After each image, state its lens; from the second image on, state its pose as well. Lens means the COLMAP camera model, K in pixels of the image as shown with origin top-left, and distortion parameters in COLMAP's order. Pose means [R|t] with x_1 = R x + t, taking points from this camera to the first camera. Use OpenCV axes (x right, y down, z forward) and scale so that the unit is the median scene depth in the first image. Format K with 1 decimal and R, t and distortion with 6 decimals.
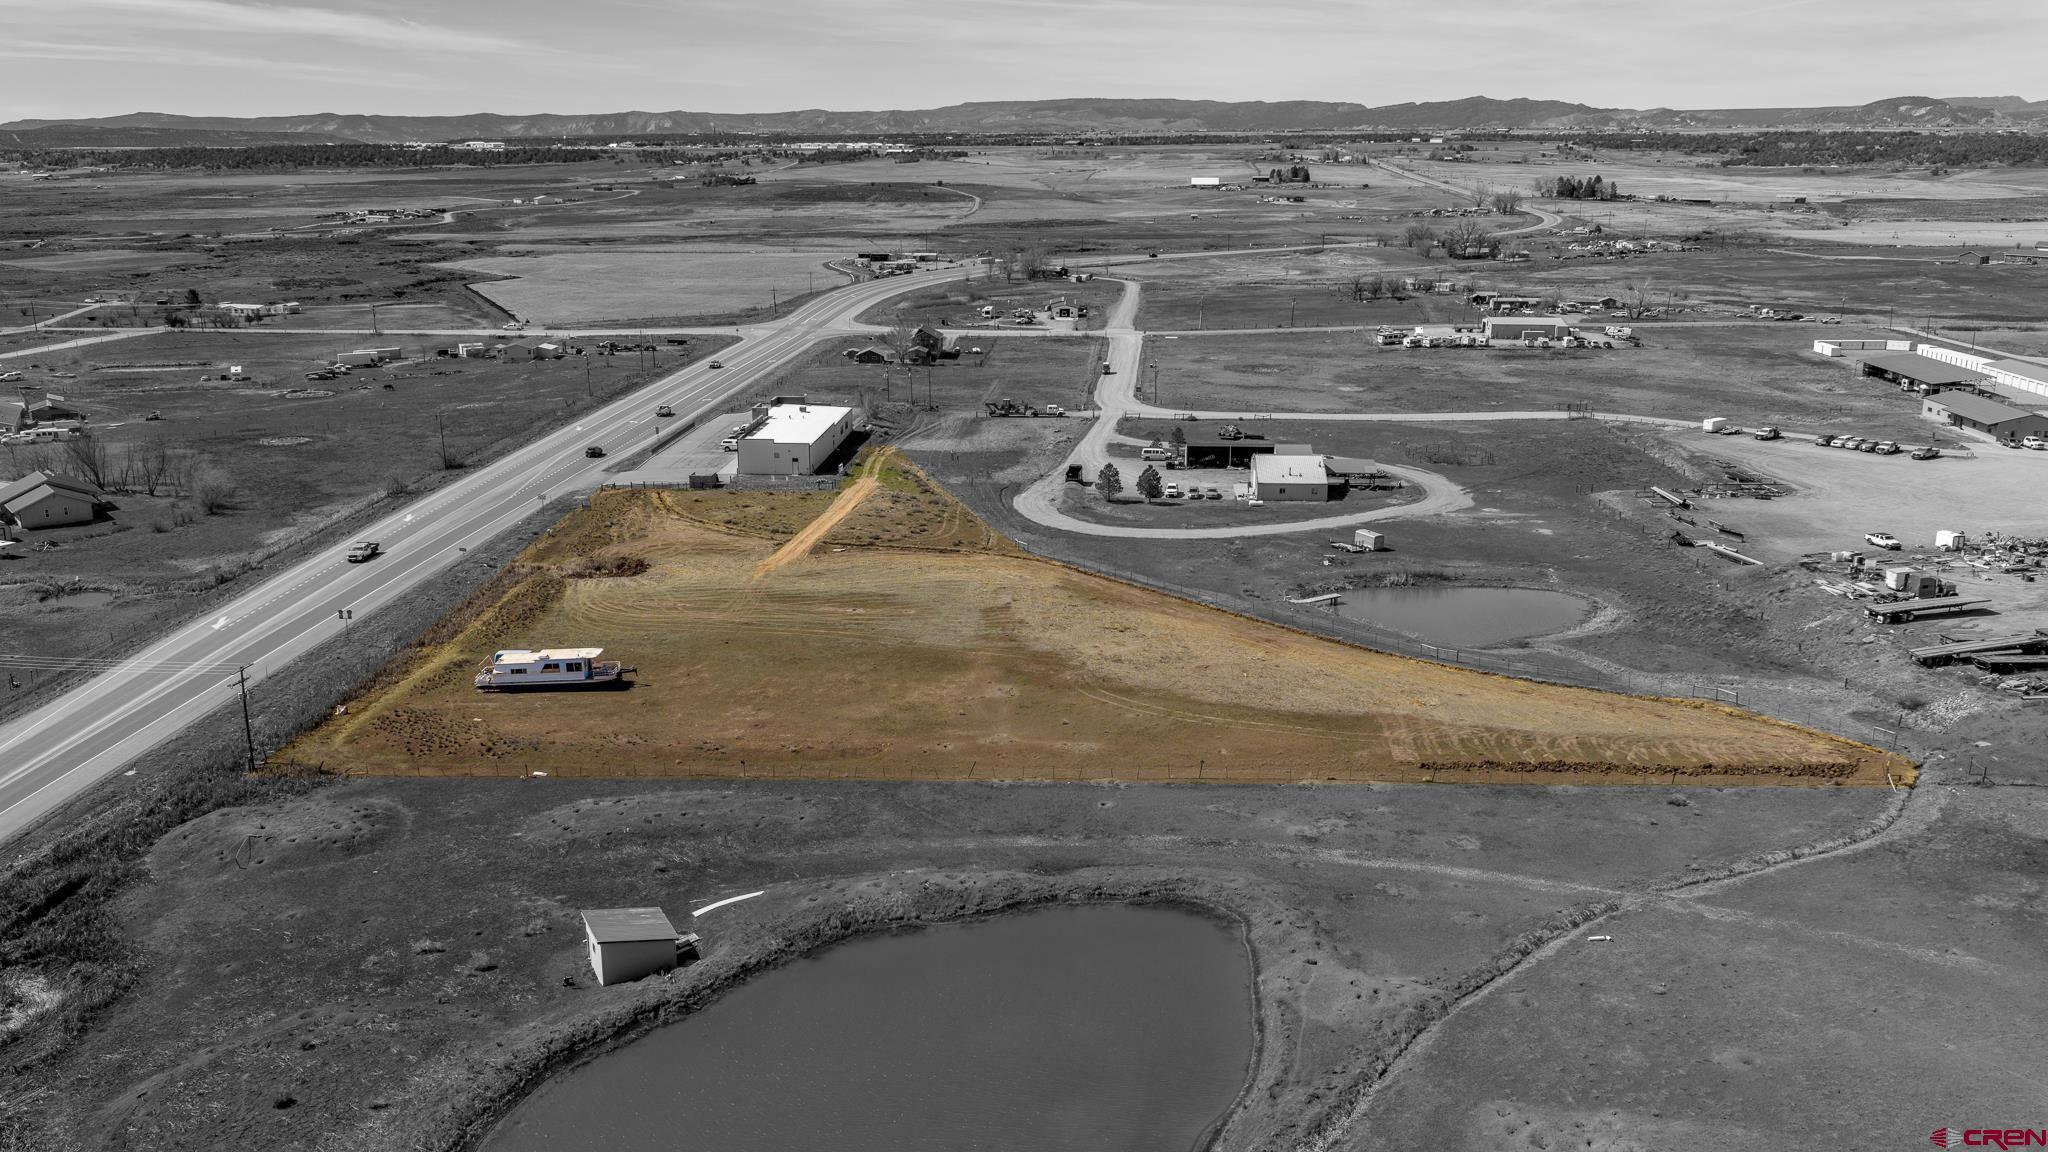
lens RADIAL K [[1683.3, 0, 1023.4], [0, 1683.3, 585.8], [0, 0, 1]] dist [0.034313, -0.059524]
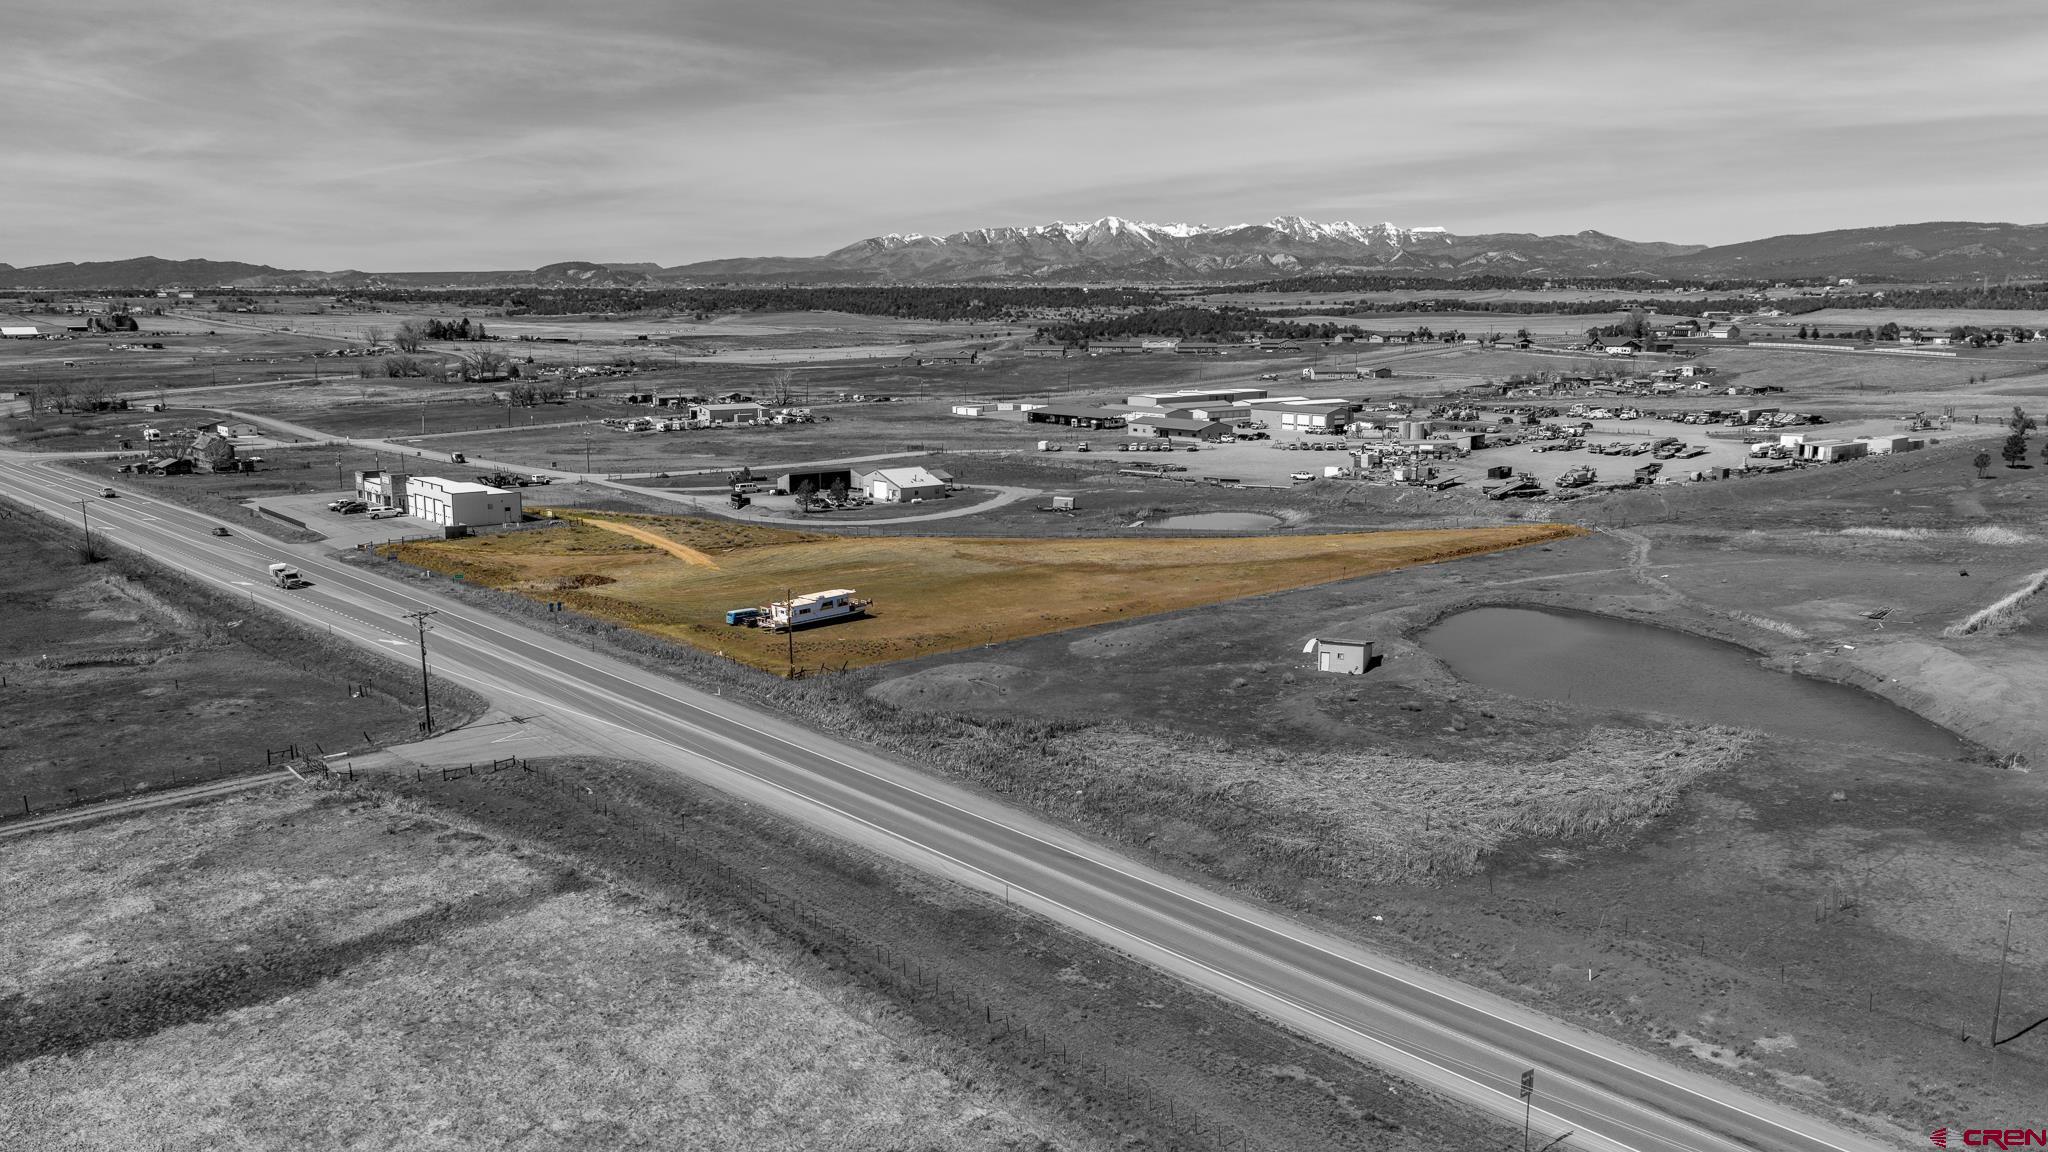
lens RADIAL K [[1683.3, 0, 1023.4], [0, 1683.3, 585.8], [0, 0, 1]] dist [0.034313, -0.059524]
pose [[0.745016, -0.115785, 0.656921, -0.738517], [0.175475, 0.984152, -0.025545, 0.069371], [-0.643553, 0.134305, 0.753527, 0.004832]]
